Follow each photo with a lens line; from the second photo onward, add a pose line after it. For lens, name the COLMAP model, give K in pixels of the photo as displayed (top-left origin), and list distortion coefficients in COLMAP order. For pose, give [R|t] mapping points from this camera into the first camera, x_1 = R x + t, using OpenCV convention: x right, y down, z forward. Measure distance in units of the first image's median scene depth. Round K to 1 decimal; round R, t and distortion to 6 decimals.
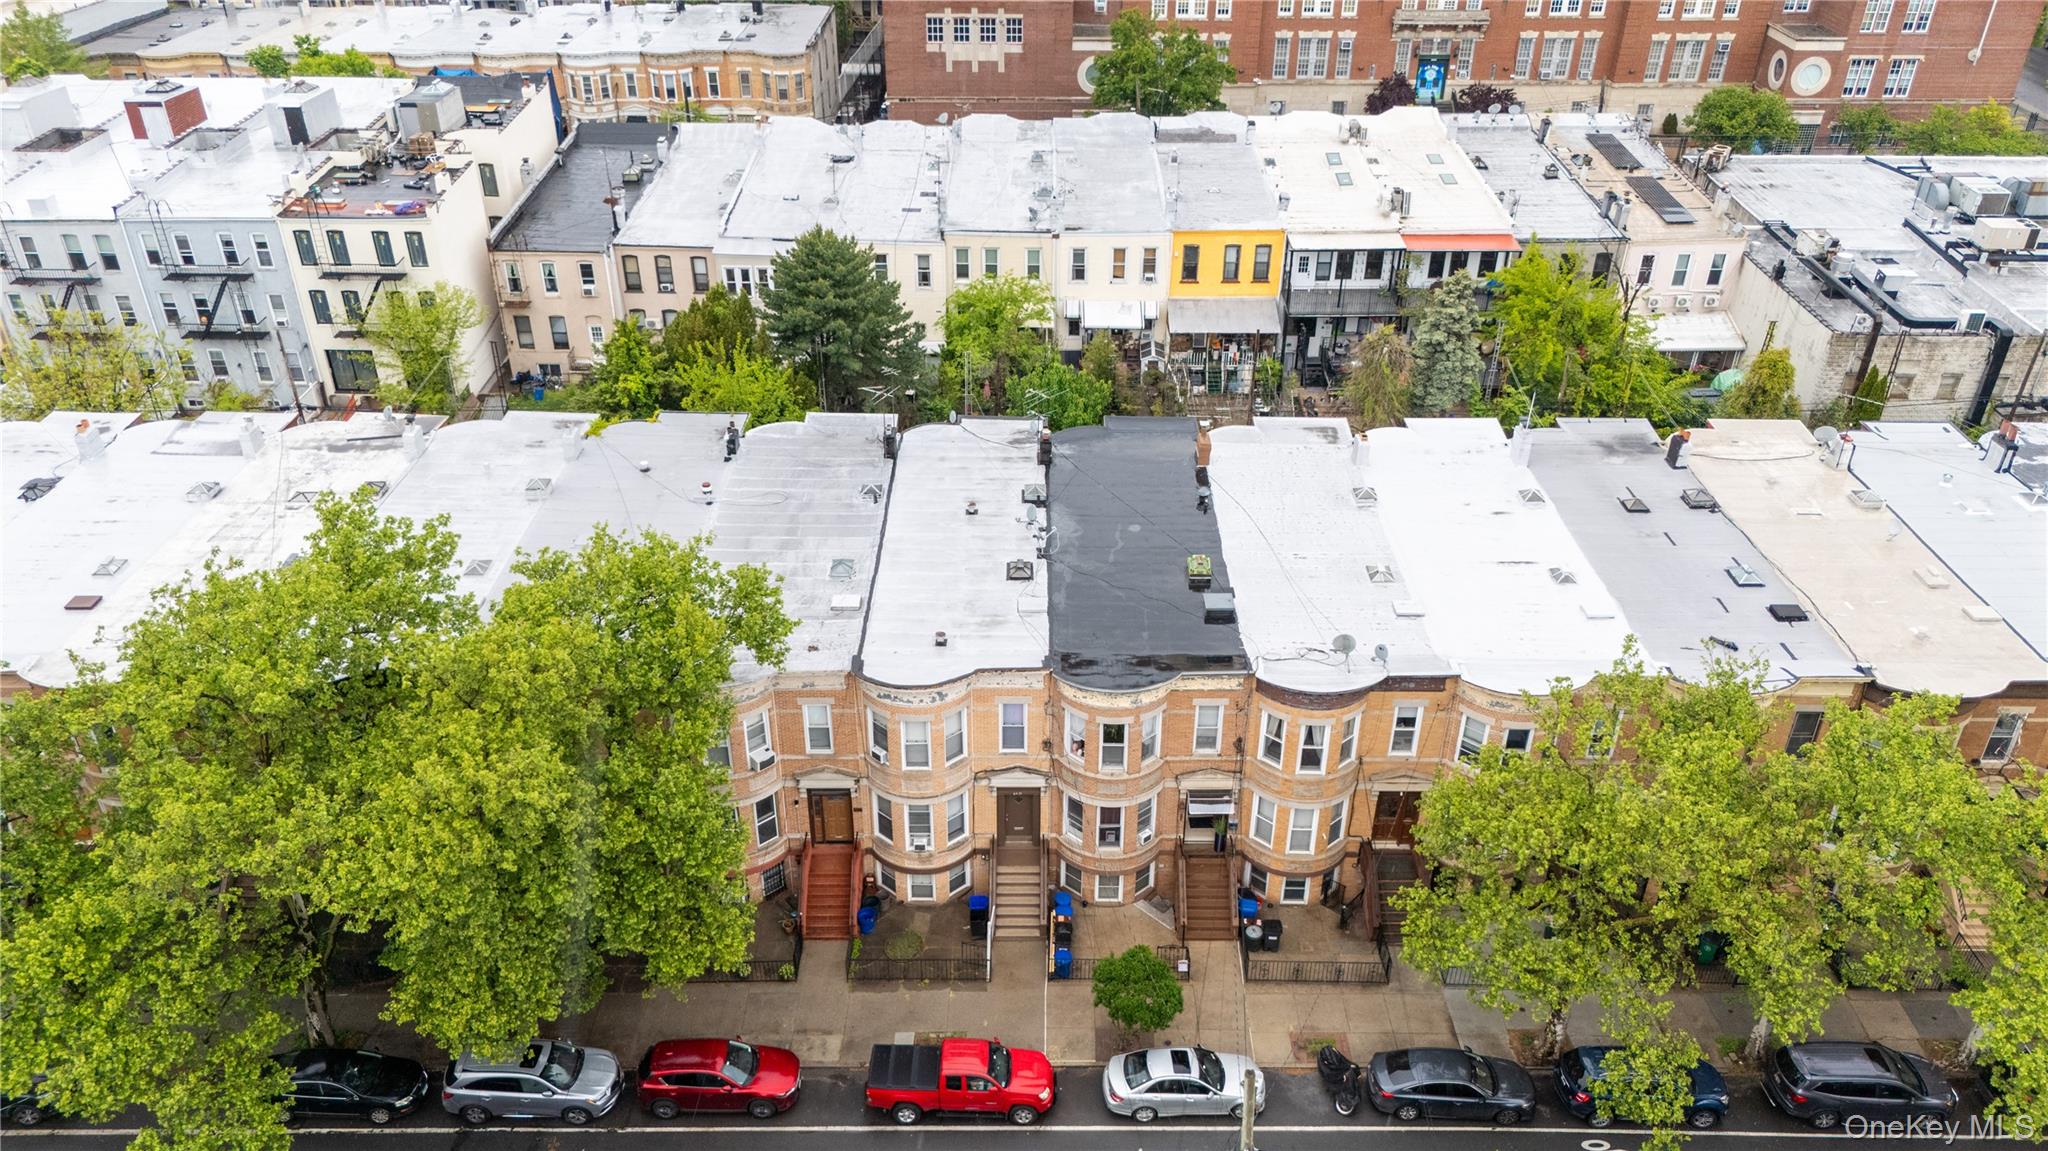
lens RADIAL K [[1618.0, 0, 1024.0], [0, 1618.0, 575.5], [0, 0, 1]] dist [0.015478, -0.007189]
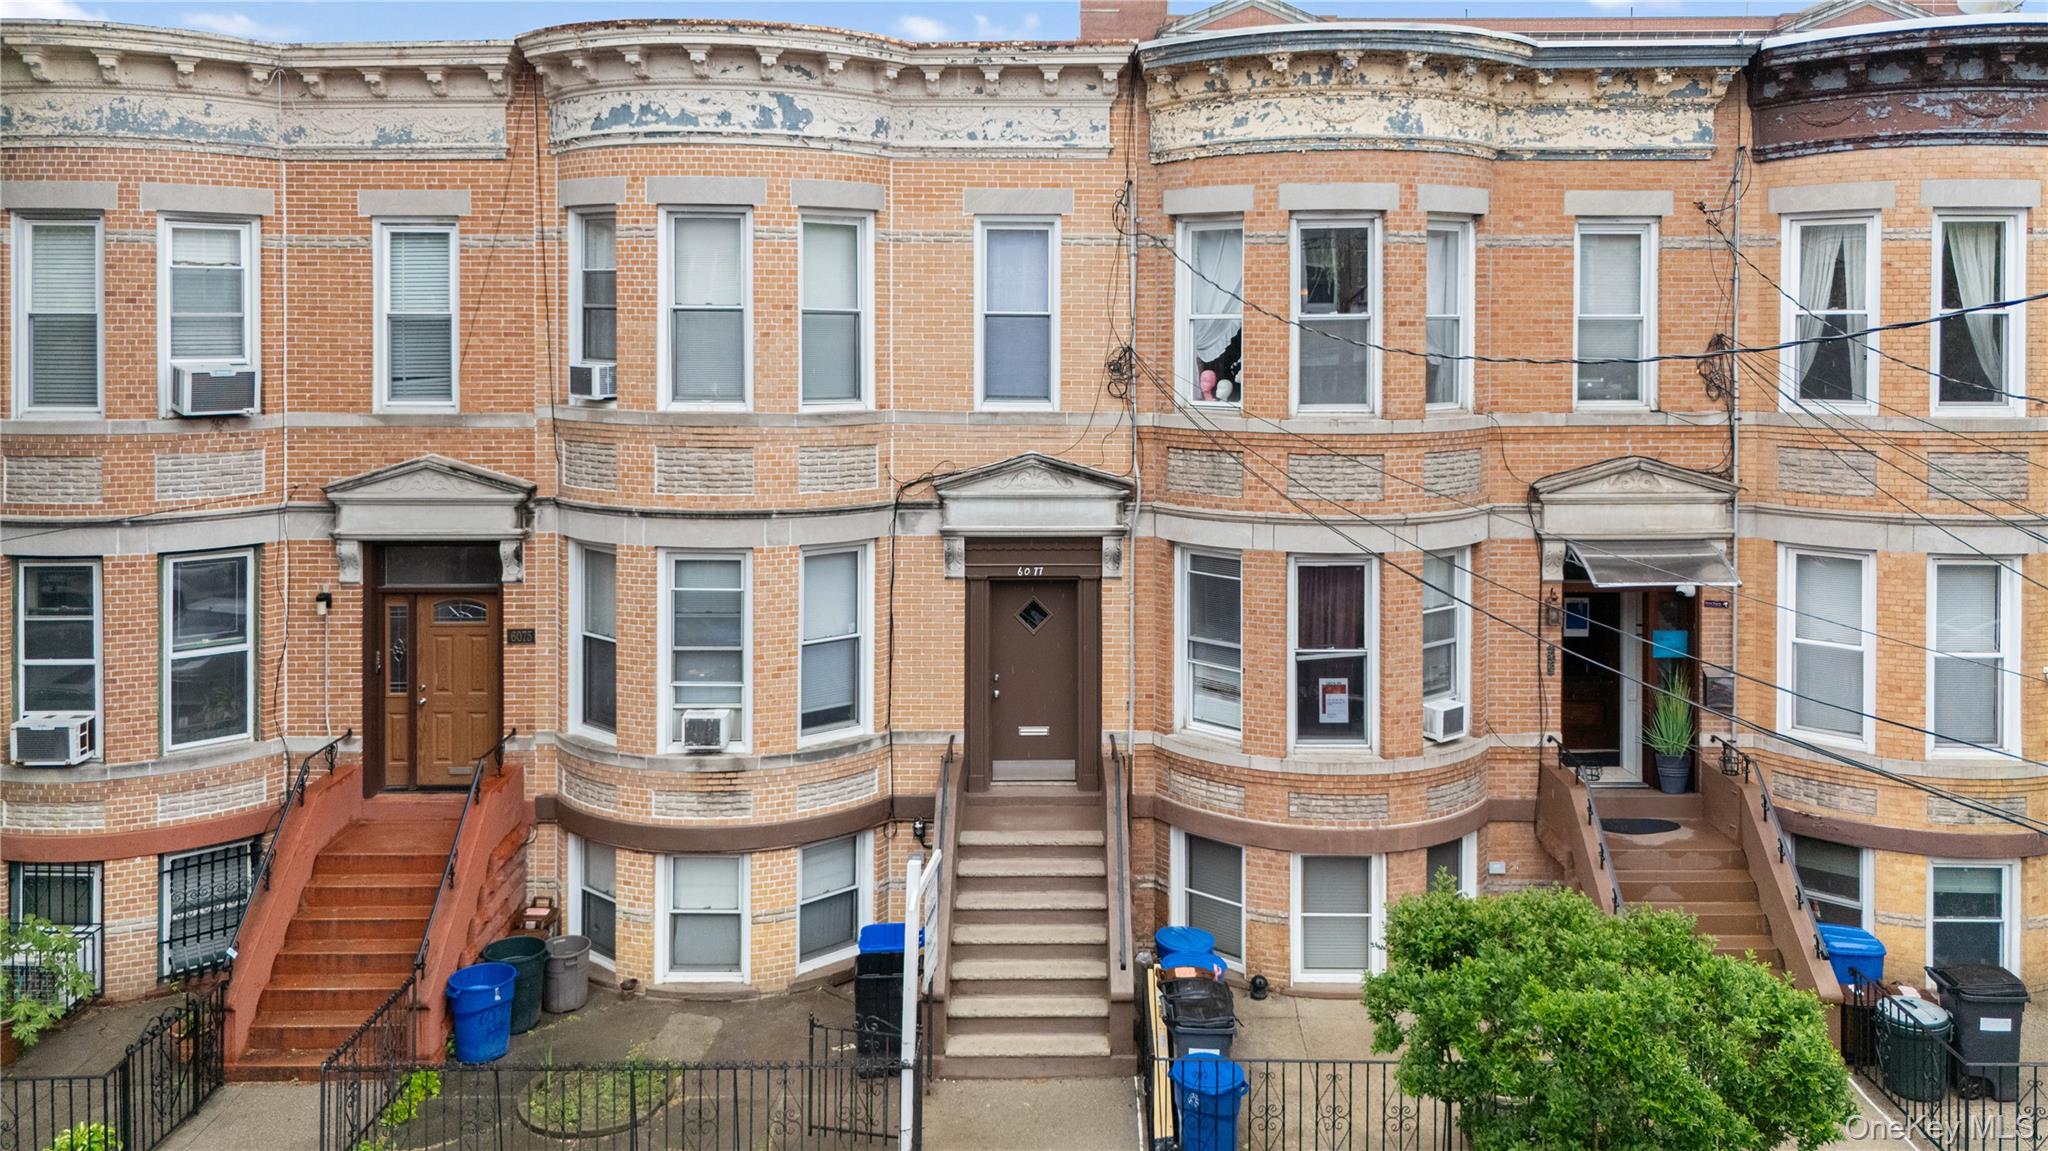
lens RADIAL K [[1498.1, 0, 1055.5], [0, 1498.1, 575.3], [0, 0, 1]] dist [0.023266, -0.001634]
pose [[0.999938, 0.002013, 0.010960, -0.002157], [0.004153, 0.845356, -0.534186, 0.291394], [-0.010340, 0.534199, 0.845296, 0.747739]]
